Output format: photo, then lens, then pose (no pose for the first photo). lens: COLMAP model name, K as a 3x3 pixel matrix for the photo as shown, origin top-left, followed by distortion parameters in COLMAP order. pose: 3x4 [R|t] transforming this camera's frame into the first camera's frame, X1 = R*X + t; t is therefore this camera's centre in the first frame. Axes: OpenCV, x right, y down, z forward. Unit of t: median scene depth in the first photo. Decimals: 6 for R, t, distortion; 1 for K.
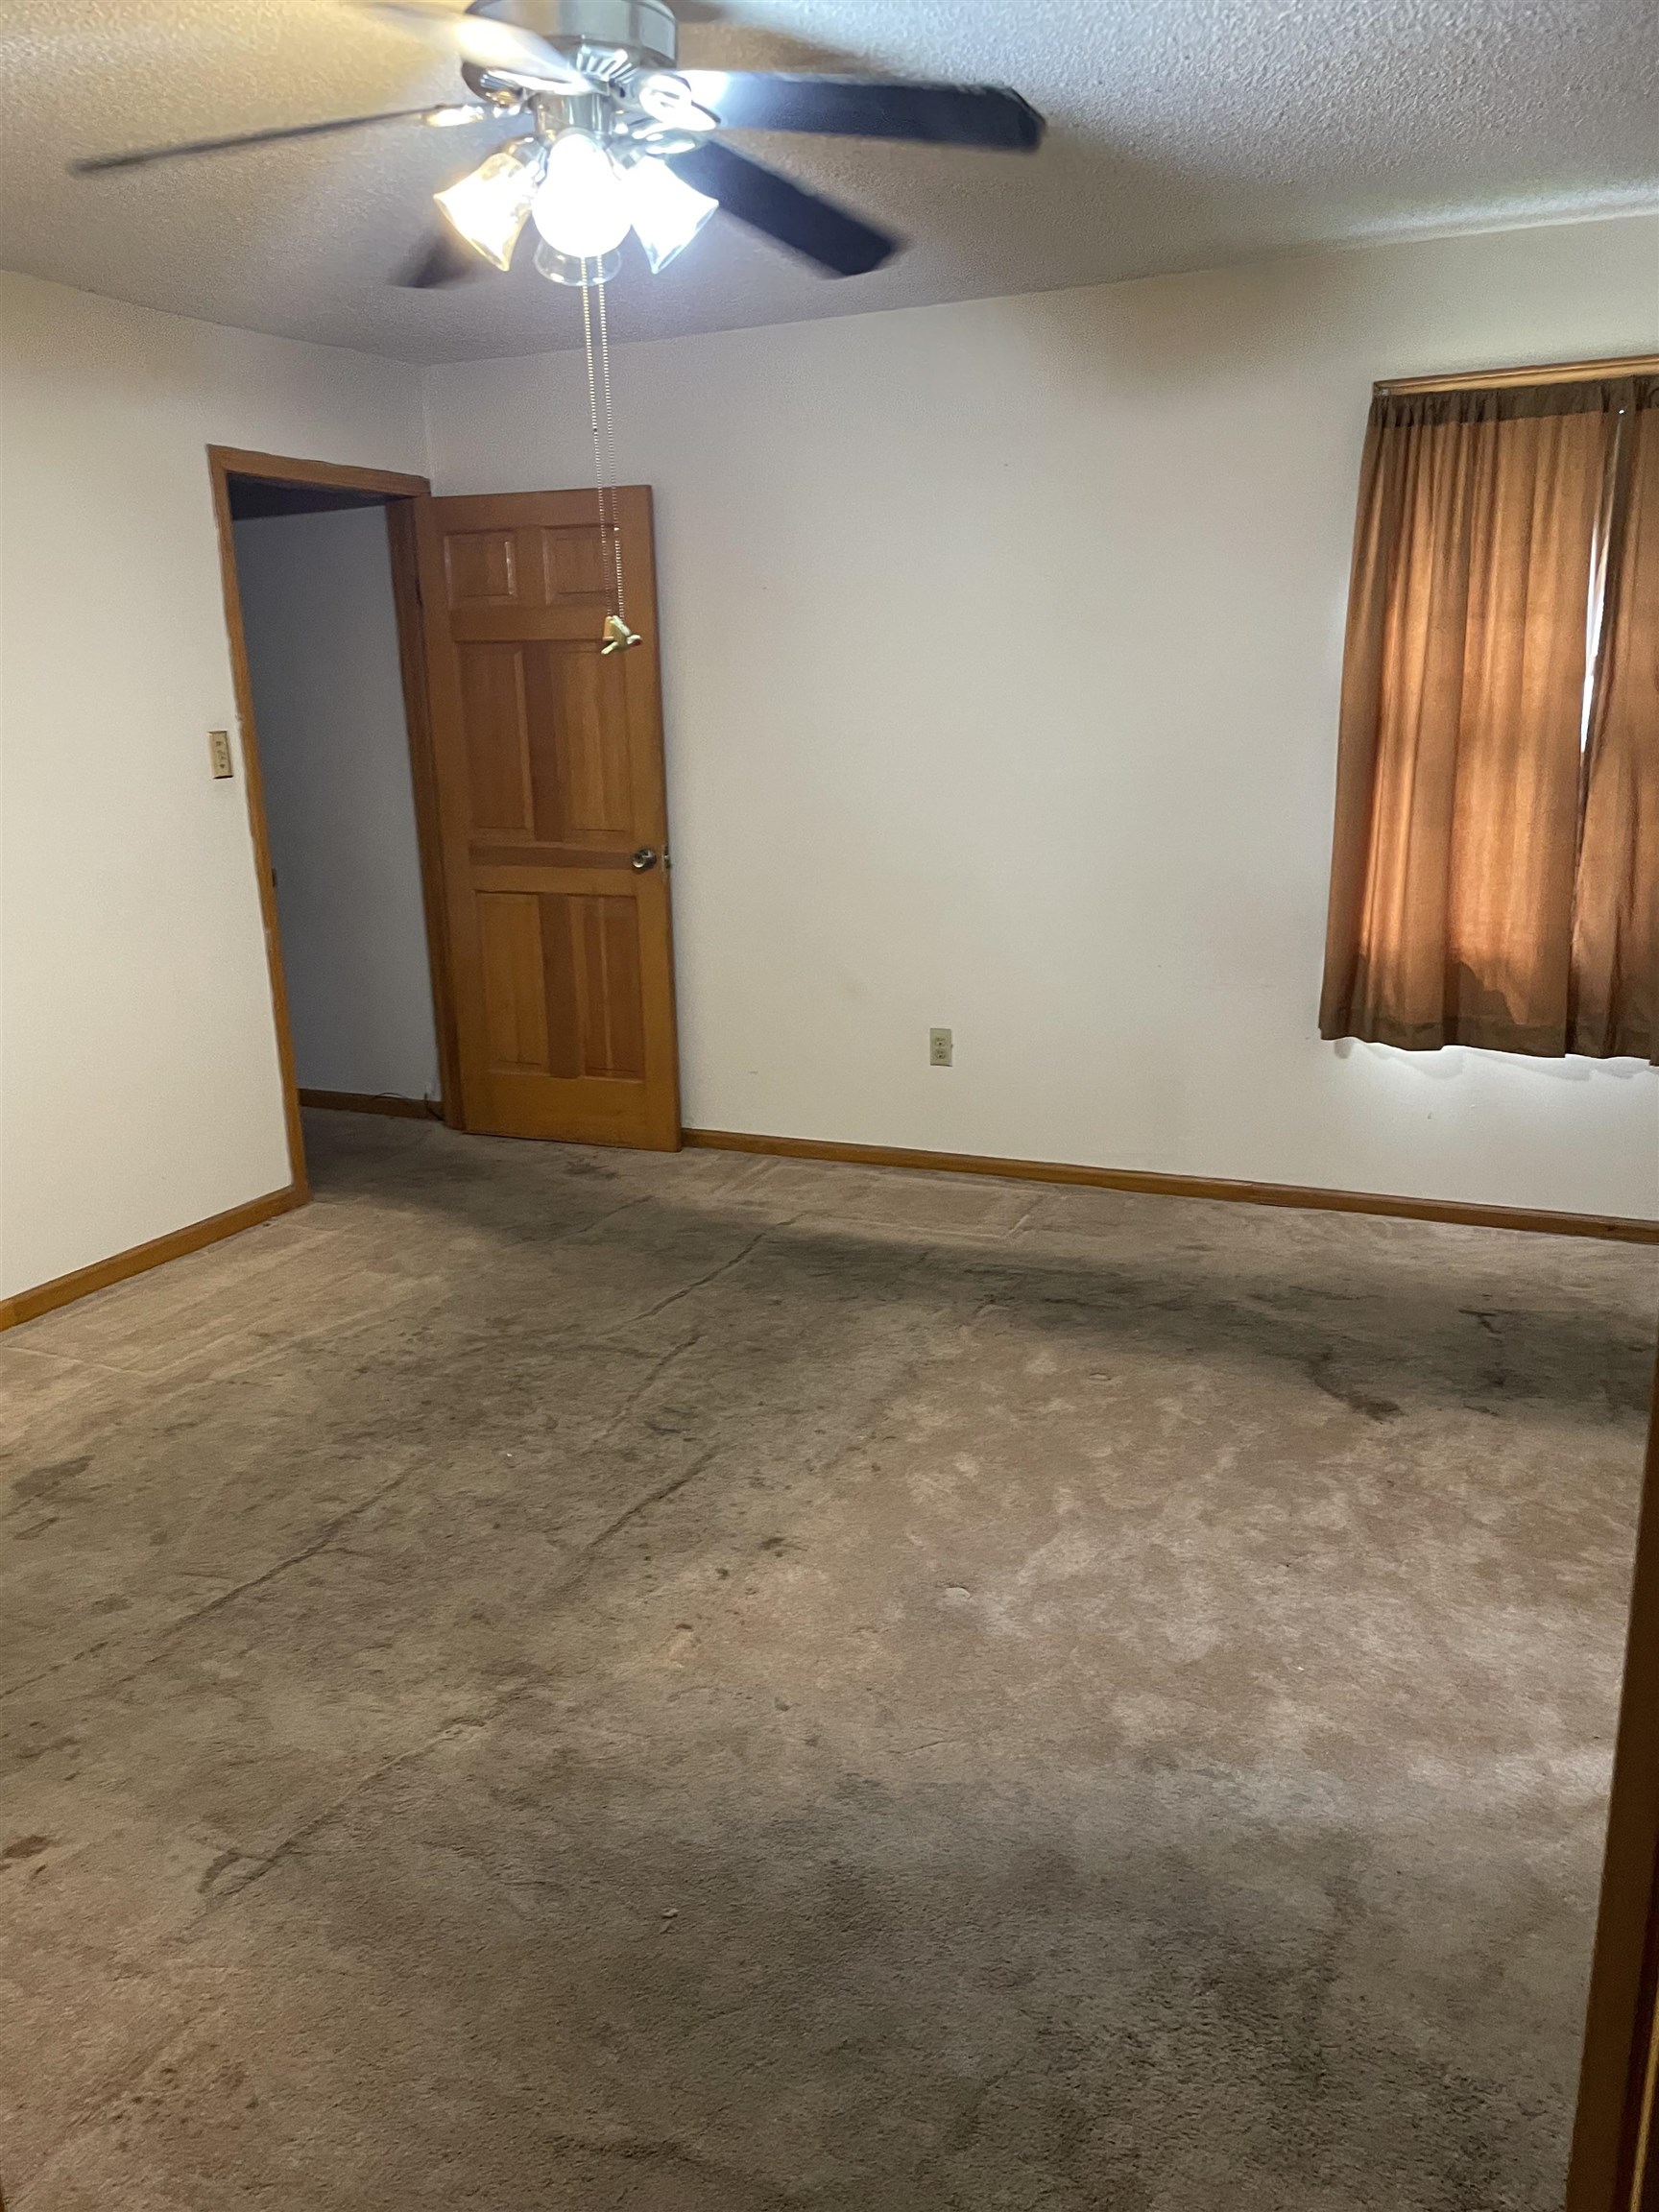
lens RADIAL K [[1654.9, 0, 828.1], [0, 1654.9, 1111.2], [0, 0, 1]] dist [0.012844, 0.002233]
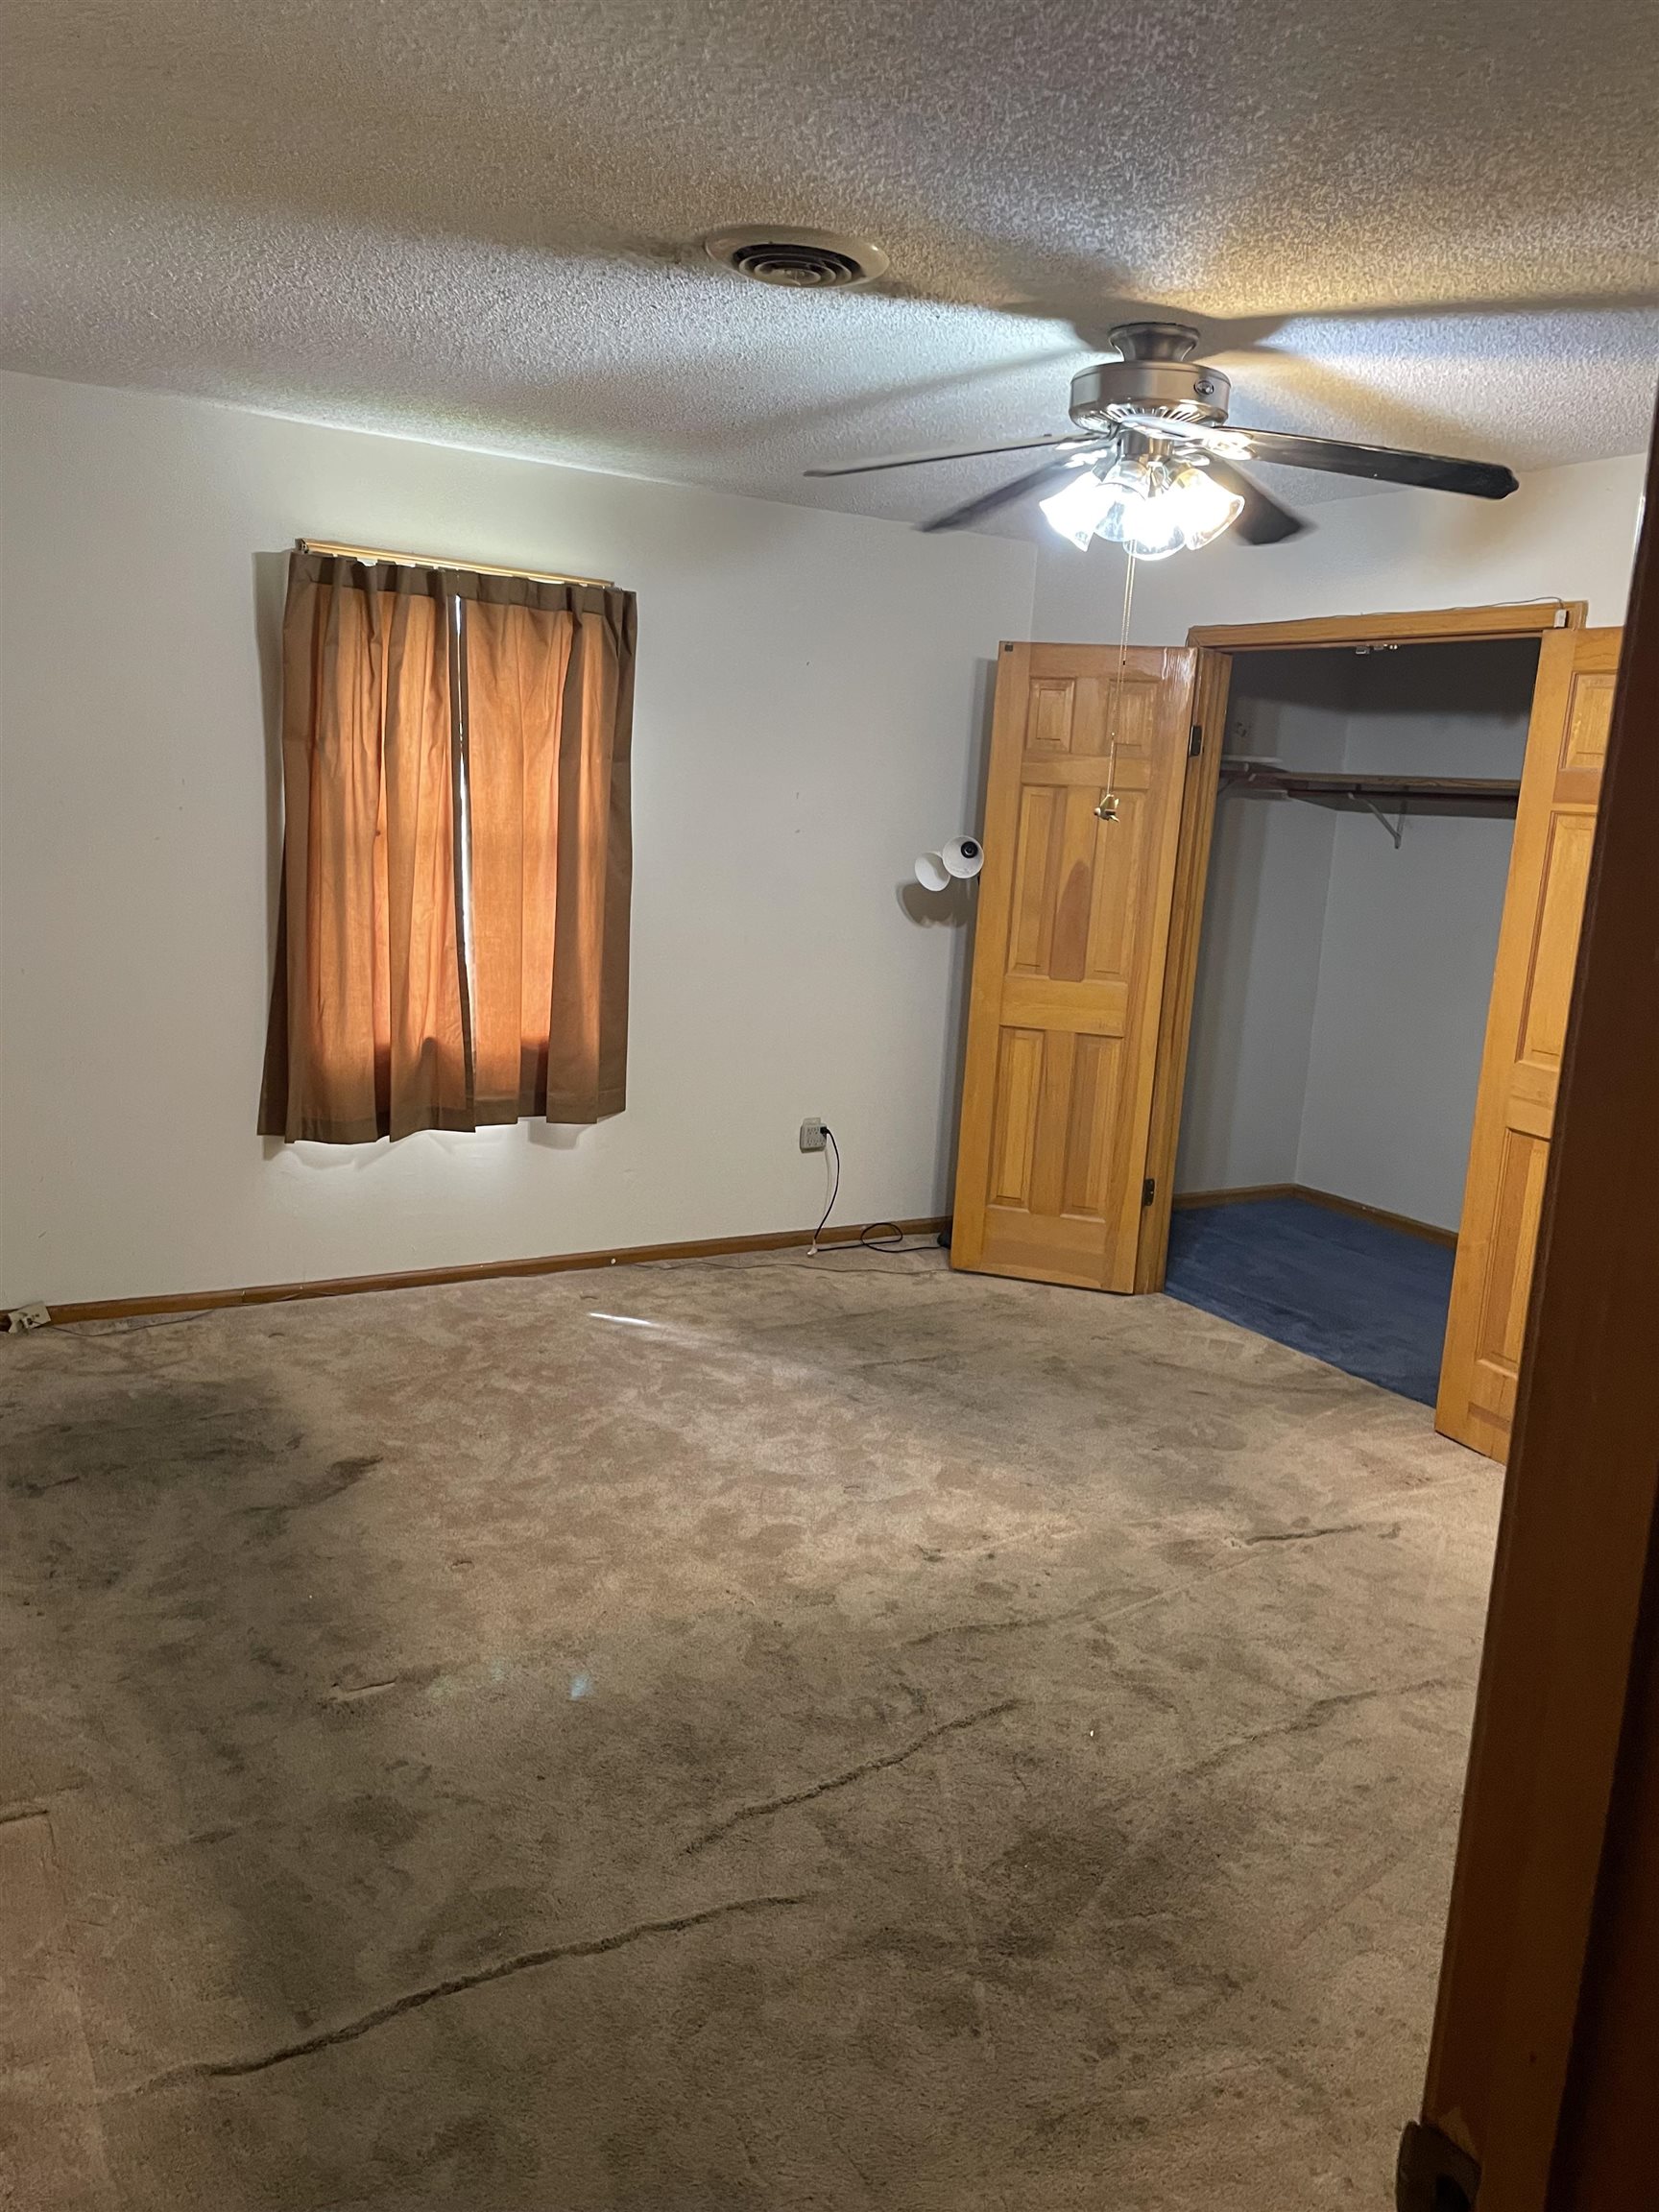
lens RADIAL K [[1654.9, 0, 826.7], [0, 1654.9, 1109.2], [0, 0, 1]] dist [0.012844, 0.002233]
pose [[-0.821470, -0.140596, 0.552648, -0.448392], [0.097022, 0.920541, 0.378405, -0.380505], [-0.561938, 0.364467, -0.742556, 1.399858]]
